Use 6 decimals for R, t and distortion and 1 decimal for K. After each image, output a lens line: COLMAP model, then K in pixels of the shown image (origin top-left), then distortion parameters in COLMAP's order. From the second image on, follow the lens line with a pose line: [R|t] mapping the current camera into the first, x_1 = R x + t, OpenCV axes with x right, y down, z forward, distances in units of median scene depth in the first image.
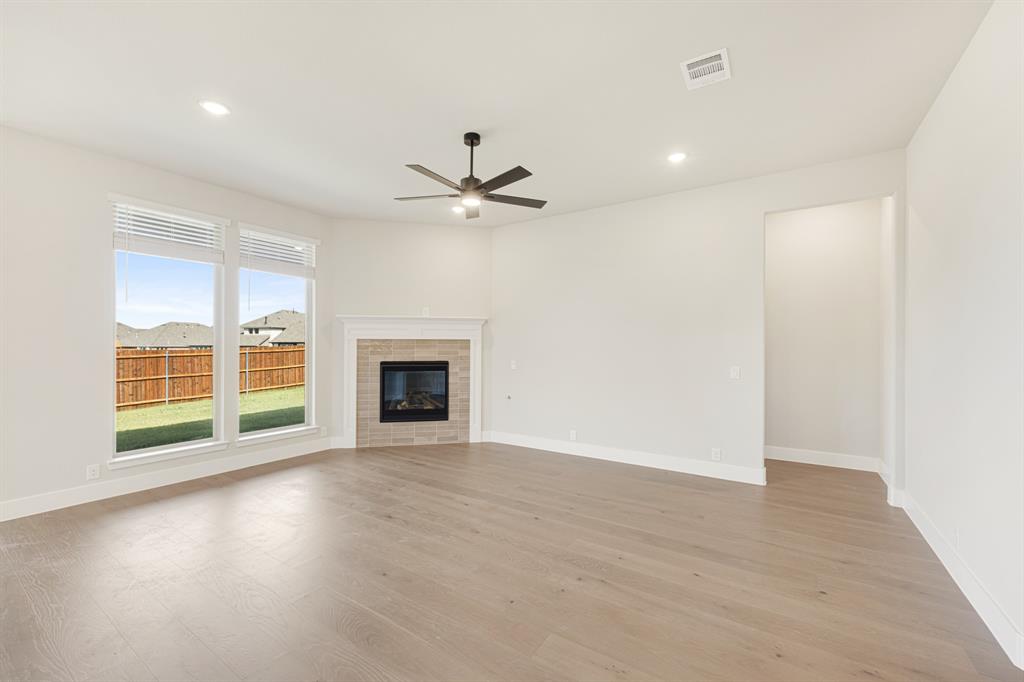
lens RADIAL K [[411.0, 0, 513.8], [0, 411.0, 346.1], [0, 0, 1]] dist [-0.000714, 0.000188]
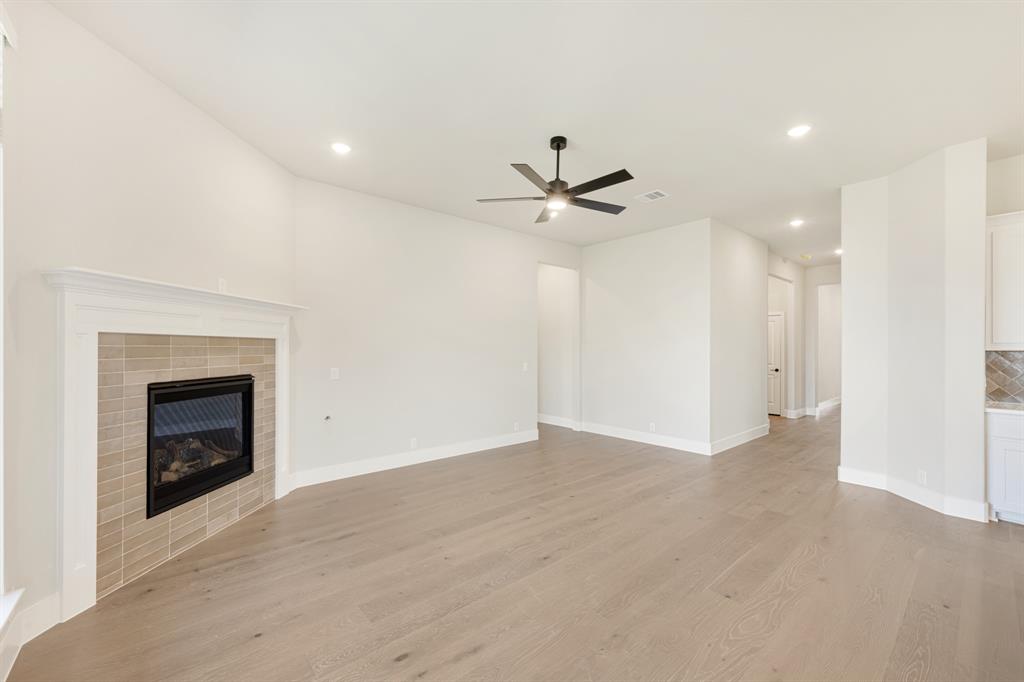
lens RADIAL K [[411.0, 0, 513.8], [0, 411.0, 346.1], [0, 0, 1]] dist [-0.000714, 0.000188]
pose [[0.269120, 0.005698, 0.963090, -0.645676], [-0.000157, 0.999983, -0.005873, -0.000701], [-0.963107, 0.001429, 0.269116, 0.487944]]
